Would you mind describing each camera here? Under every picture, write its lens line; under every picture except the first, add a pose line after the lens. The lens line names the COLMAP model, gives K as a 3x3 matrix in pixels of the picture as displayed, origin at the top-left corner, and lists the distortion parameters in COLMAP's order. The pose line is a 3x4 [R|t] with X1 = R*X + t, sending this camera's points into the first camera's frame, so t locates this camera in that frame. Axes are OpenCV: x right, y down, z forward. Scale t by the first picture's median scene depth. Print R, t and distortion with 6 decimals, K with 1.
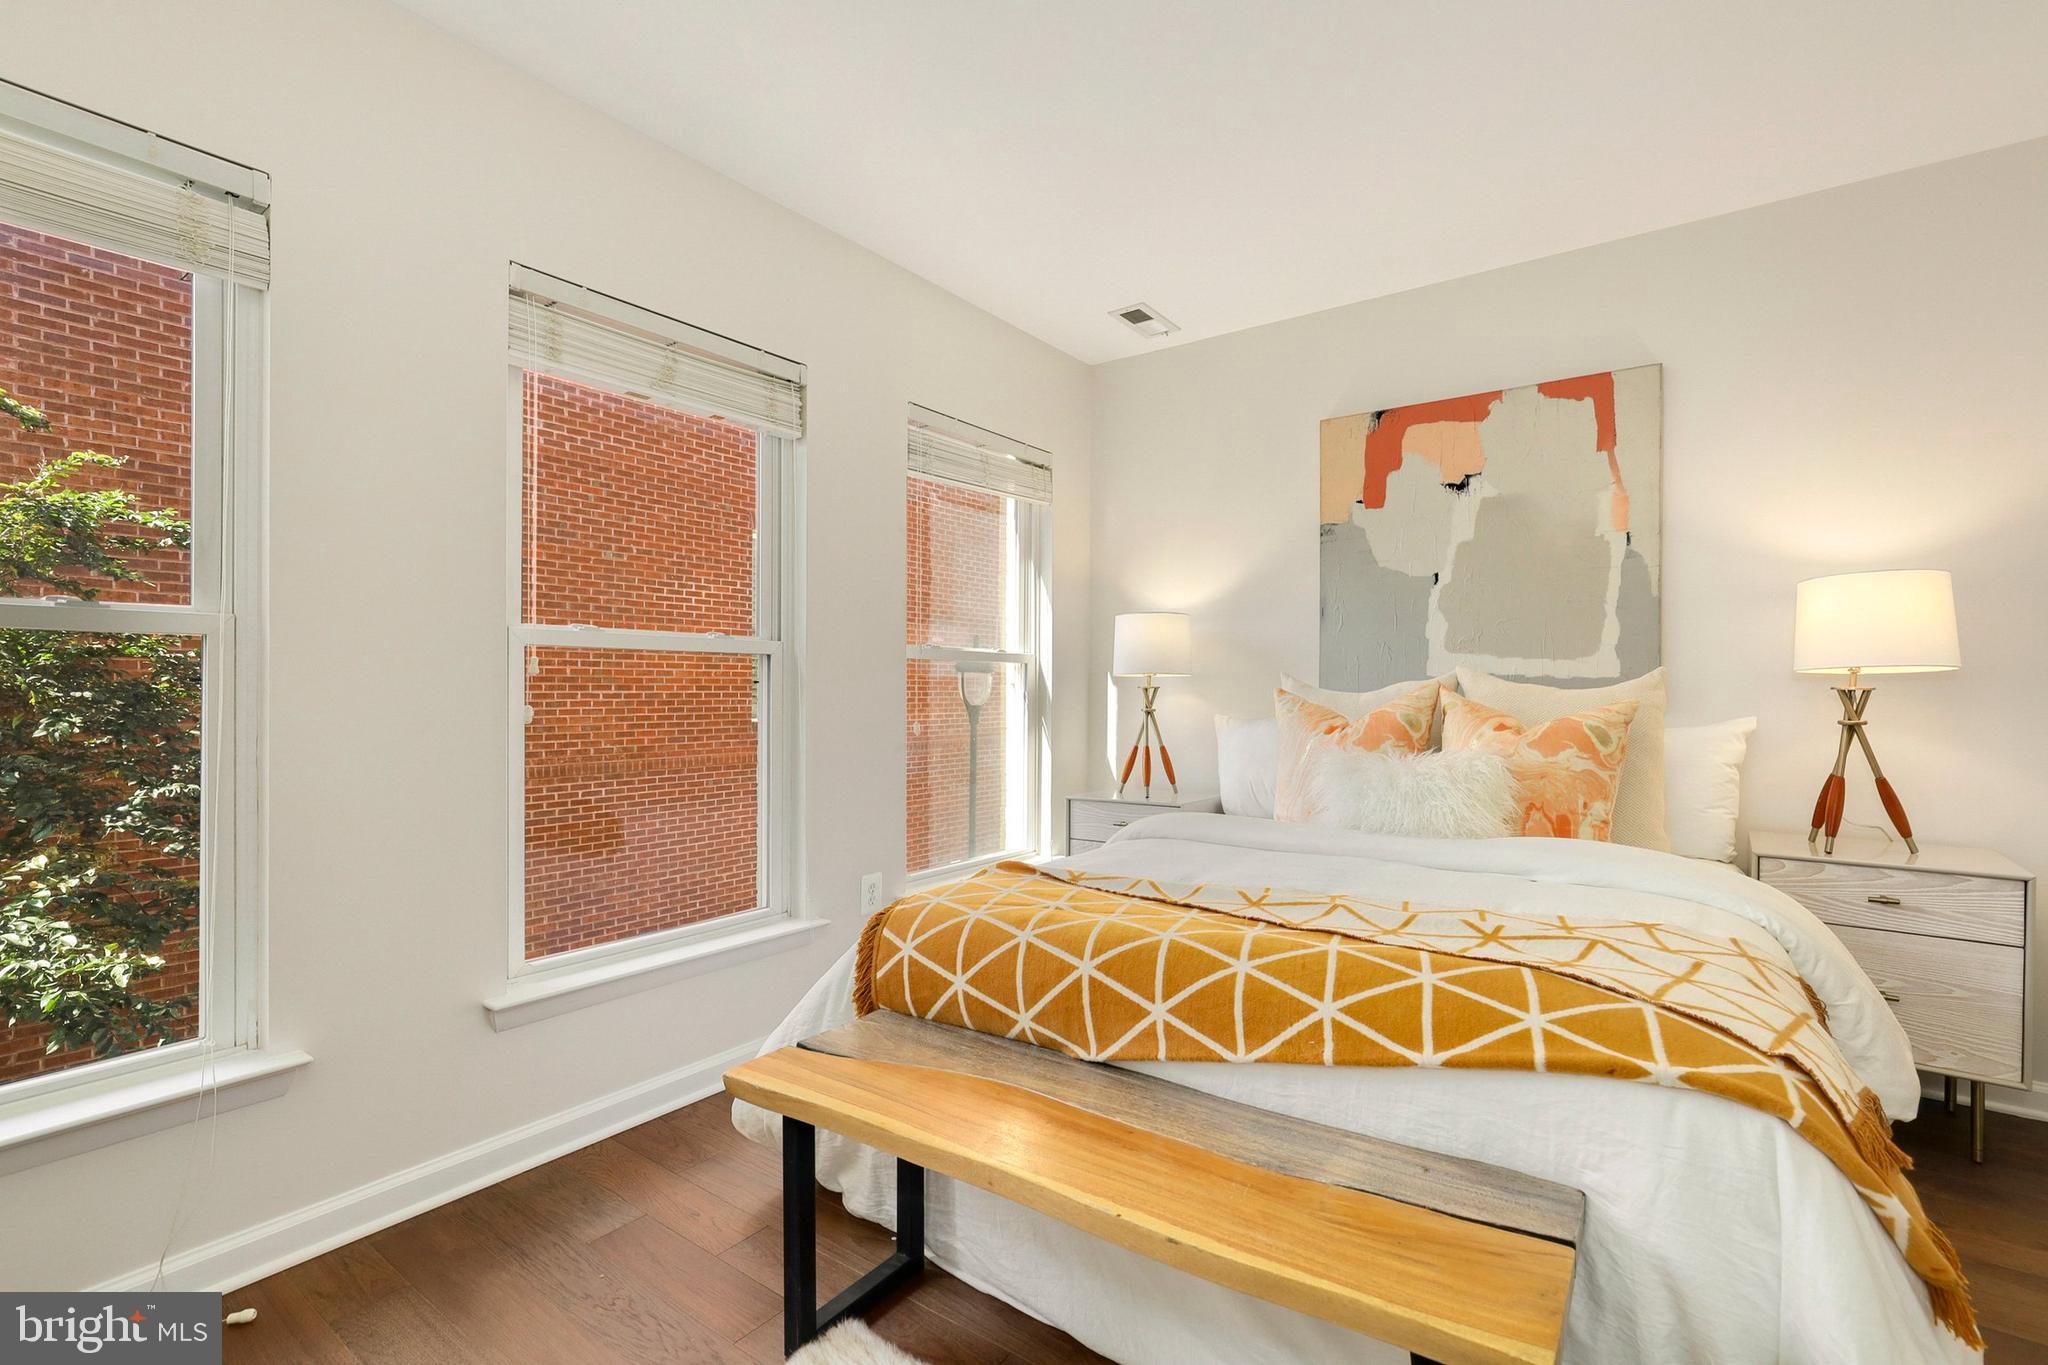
lens RADIAL K [[930.0, 0, 1025.2], [0, 930.0, 685.2], [0, 0, 1]] dist [-0.009585, 0.003235]
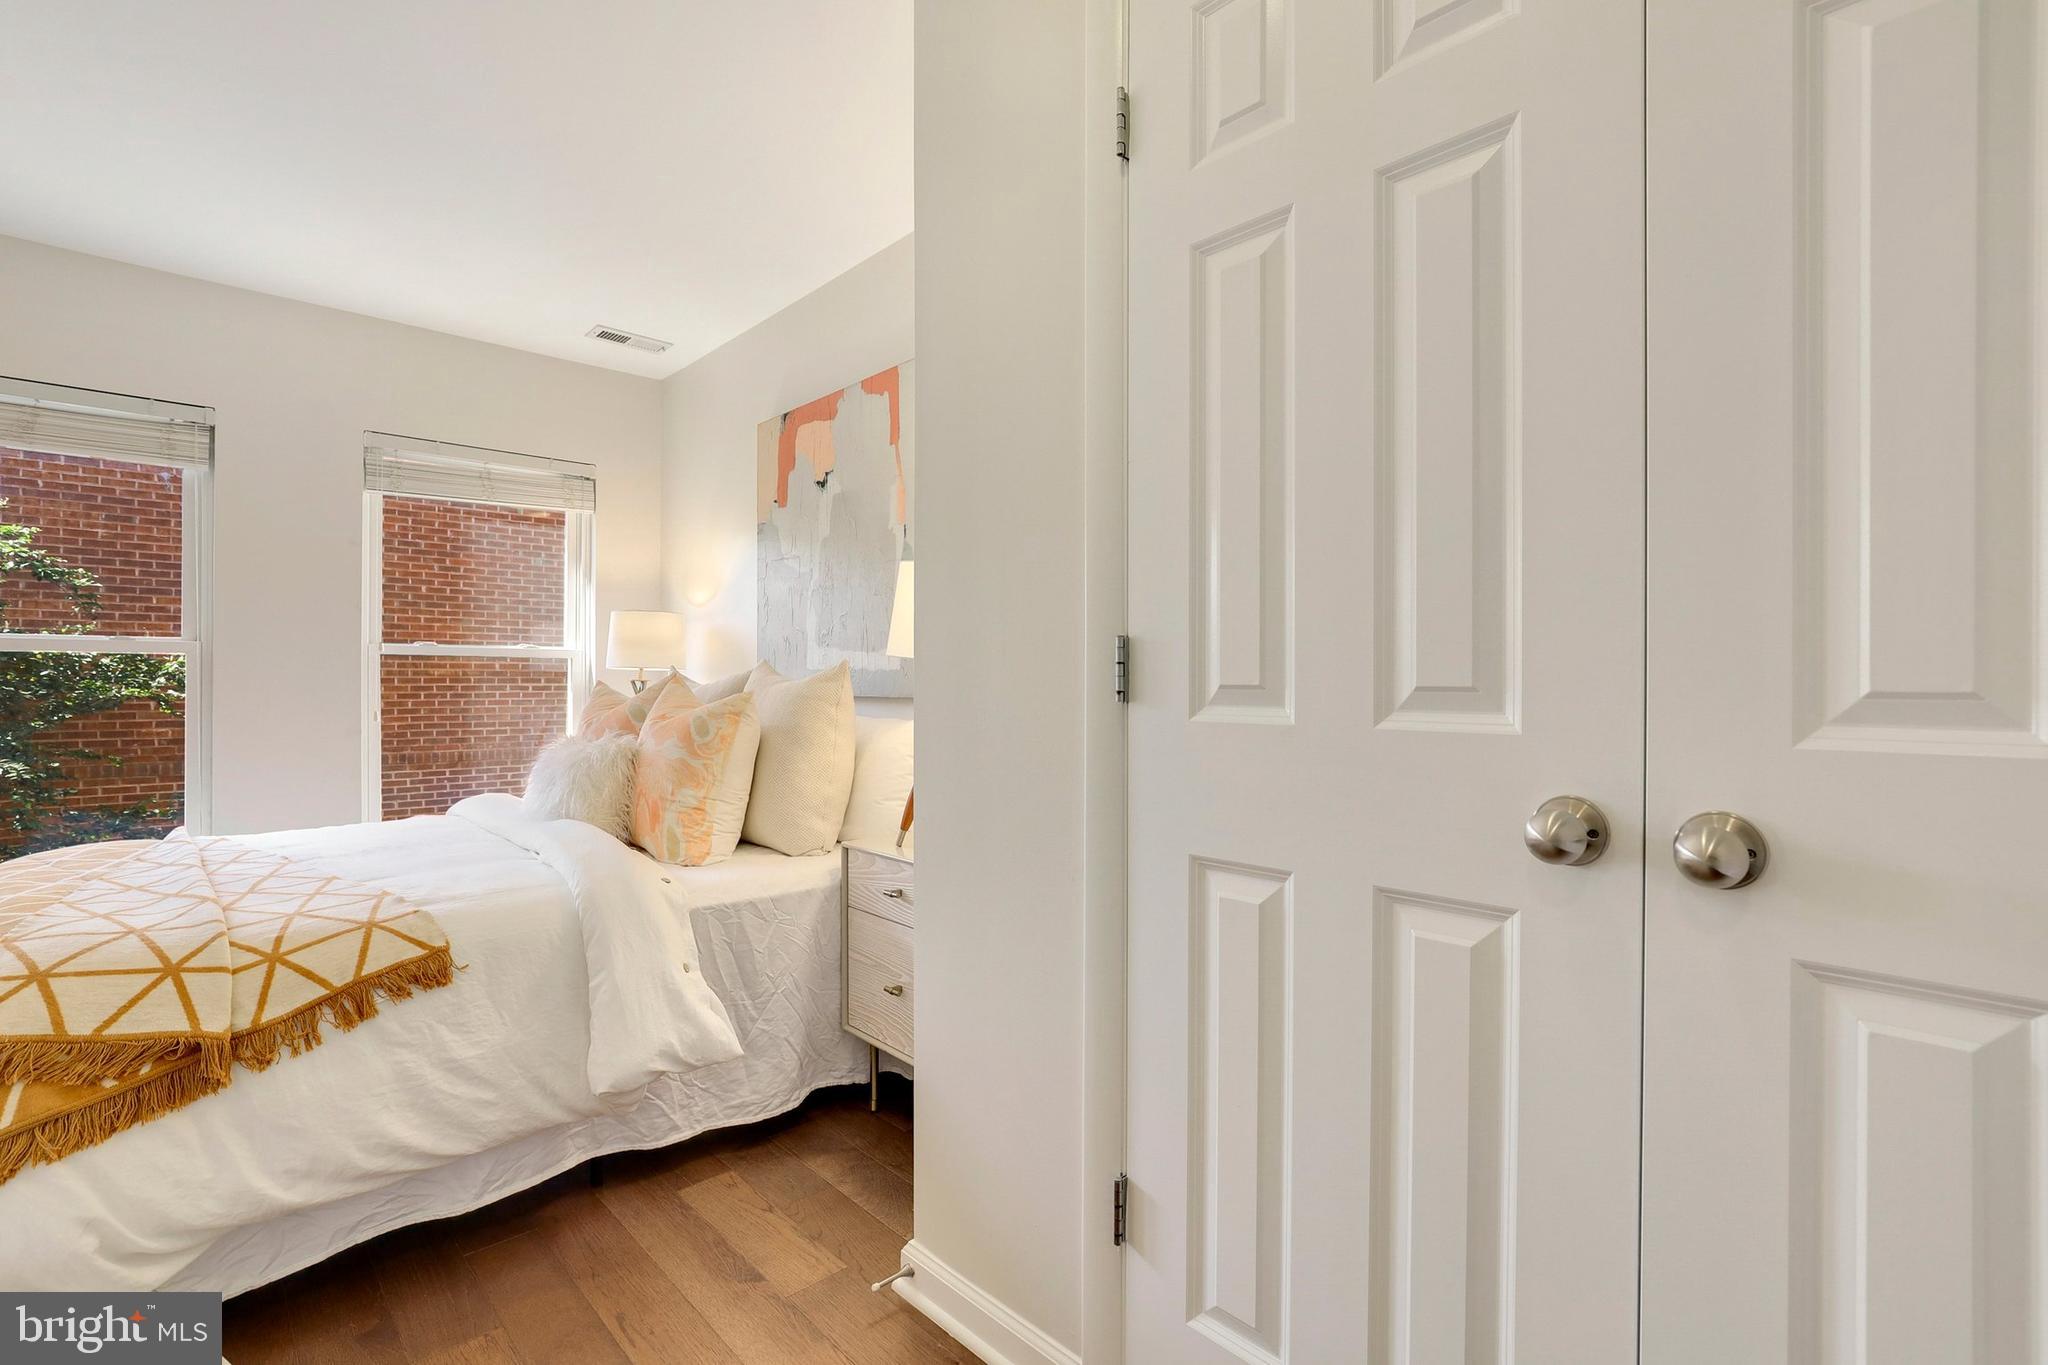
lens RADIAL K [[930.0, 0, 1032.6], [0, 930.0, 675.4], [0, 0, 1]] dist [-0.009585, 0.003235]
pose [[0.984064, -0.002415, -0.177797, 0.736391], [0.001963, 0.999994, -0.002719, 0.000865], [0.177803, 0.002327, 0.984063, 0.025587]]
